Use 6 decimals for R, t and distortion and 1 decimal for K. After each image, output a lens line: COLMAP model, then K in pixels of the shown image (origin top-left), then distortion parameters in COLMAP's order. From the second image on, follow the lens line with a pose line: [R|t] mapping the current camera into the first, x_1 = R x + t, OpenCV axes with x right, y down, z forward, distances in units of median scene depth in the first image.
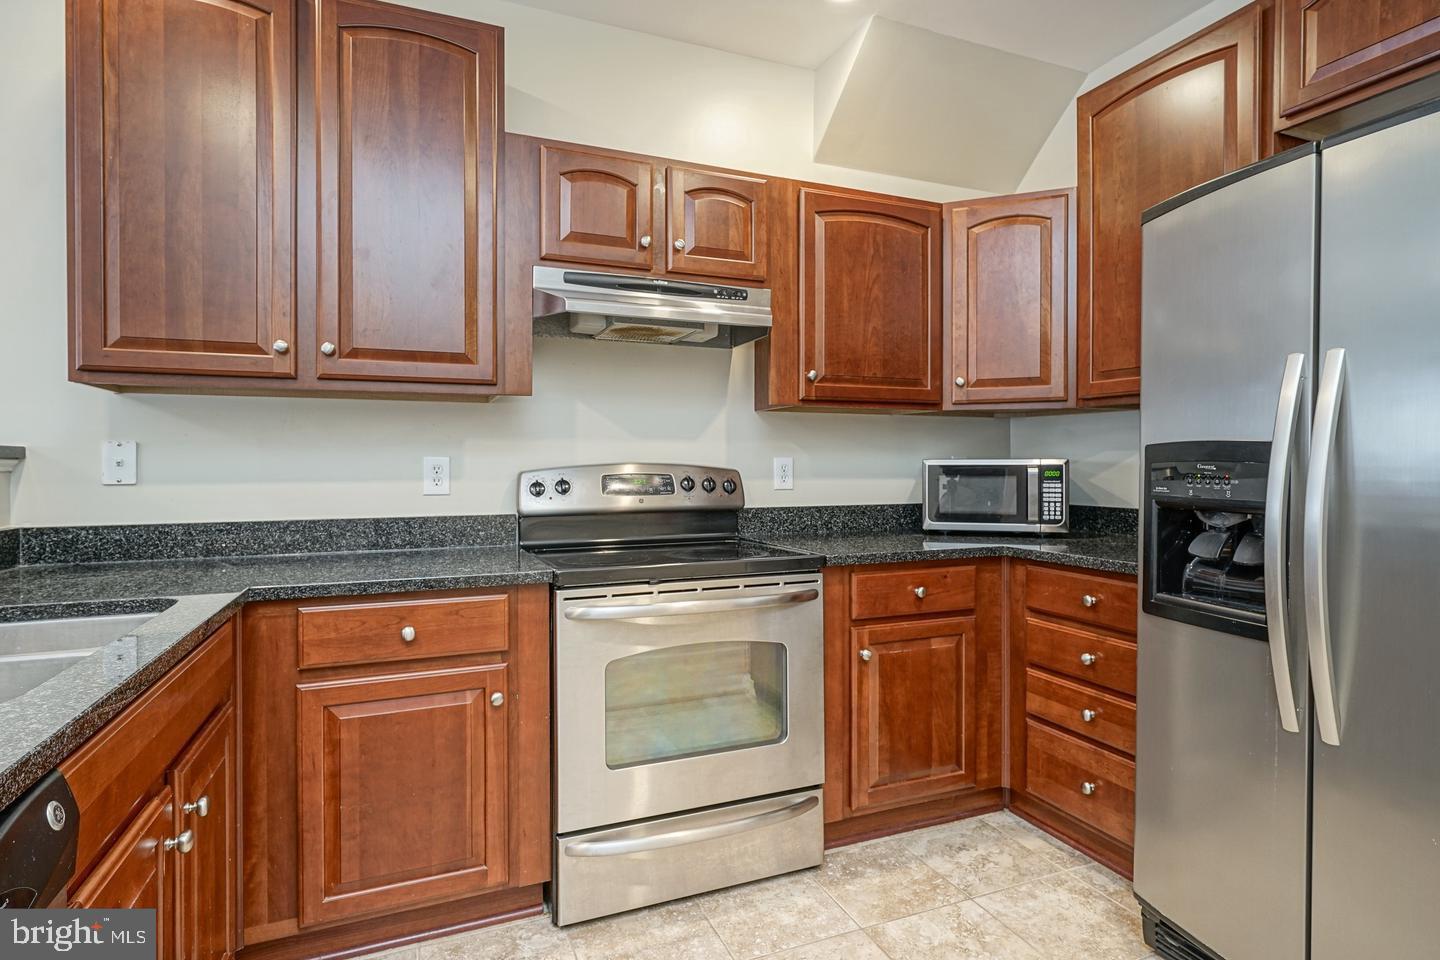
lens RADIAL K [[745.4, 0, 719.2], [0, 745.4, 469.8], [0, 0, 1]] dist [-0.003191, 0.000954]
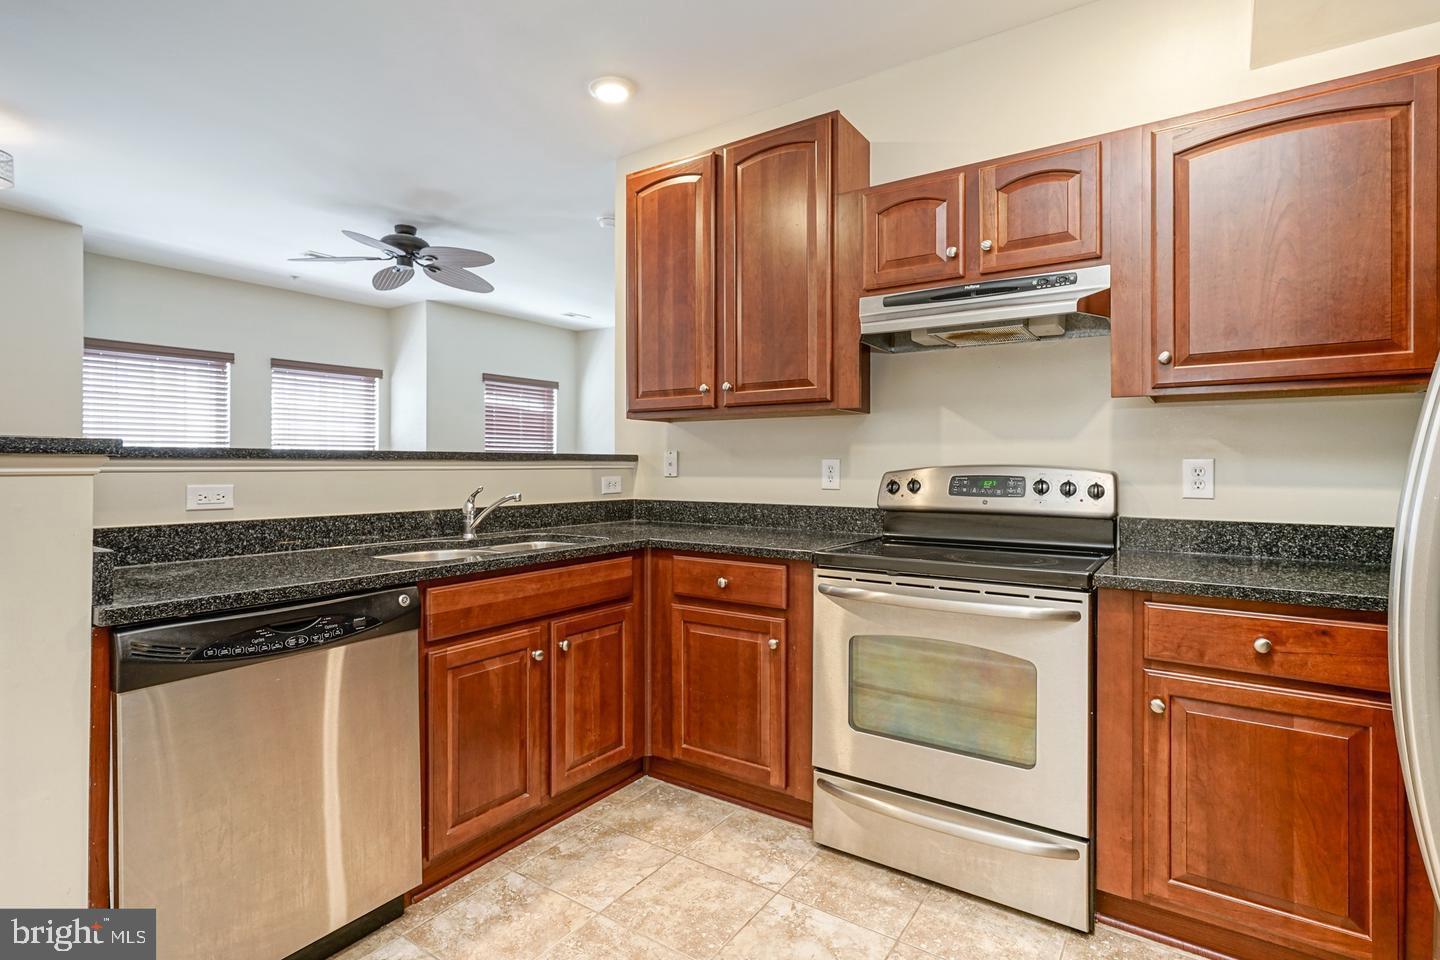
lens RADIAL K [[718.6, 0, 682.5], [0, 718.6, 465.7], [0, 0, 1]] dist [0.001464, 0.000704]
pose [[0.528478, 0.005464, -0.848929, 0.597784], [-0.007070, 0.999973, 0.002035, -0.007971], [0.848918, 0.004926, 0.528502, 0.163399]]
